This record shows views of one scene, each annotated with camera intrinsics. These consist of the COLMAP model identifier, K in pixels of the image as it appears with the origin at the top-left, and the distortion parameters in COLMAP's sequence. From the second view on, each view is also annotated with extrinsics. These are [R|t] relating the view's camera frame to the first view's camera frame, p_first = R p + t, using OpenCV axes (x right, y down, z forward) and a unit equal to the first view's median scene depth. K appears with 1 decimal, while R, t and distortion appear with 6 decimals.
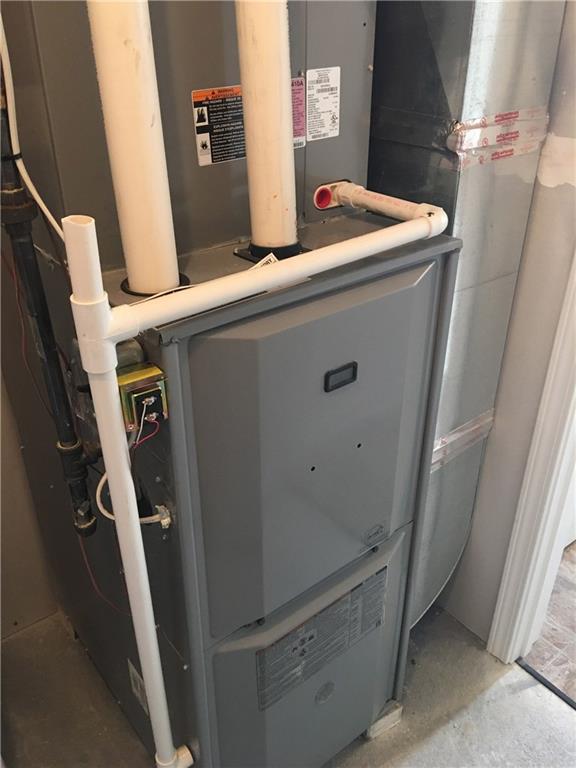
lens RADIAL K [[648.6, 0, 288.0], [0, 648.6, 384.0], [0, 0, 1]] dist [0.006668, -0.008891]
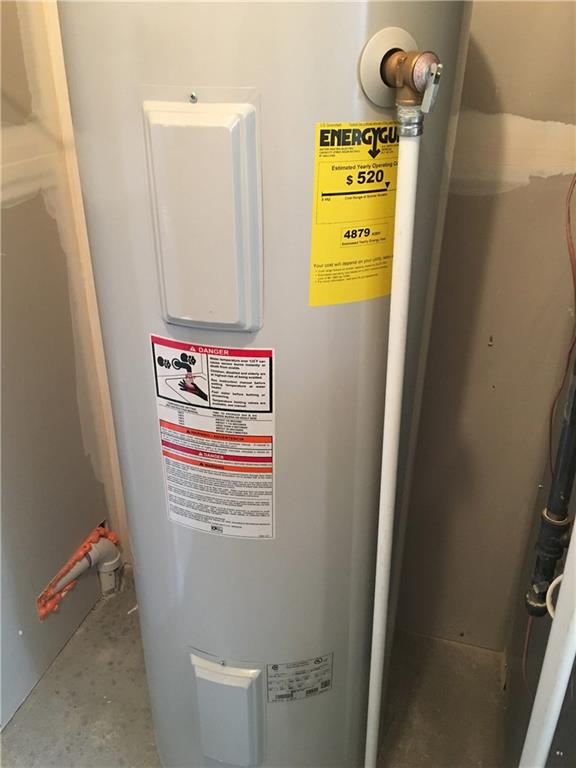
lens RADIAL K [[648.6, 0, 288.0], [0, 648.6, 384.0], [0, 0, 1]] dist [0.006668, -0.008891]
pose [[0.575315, 0.375958, -0.726408, 0.029774], [-0.403568, 0.902949, 0.147703, -0.052187], [0.711439, 0.208179, 0.671205, 0.092322]]
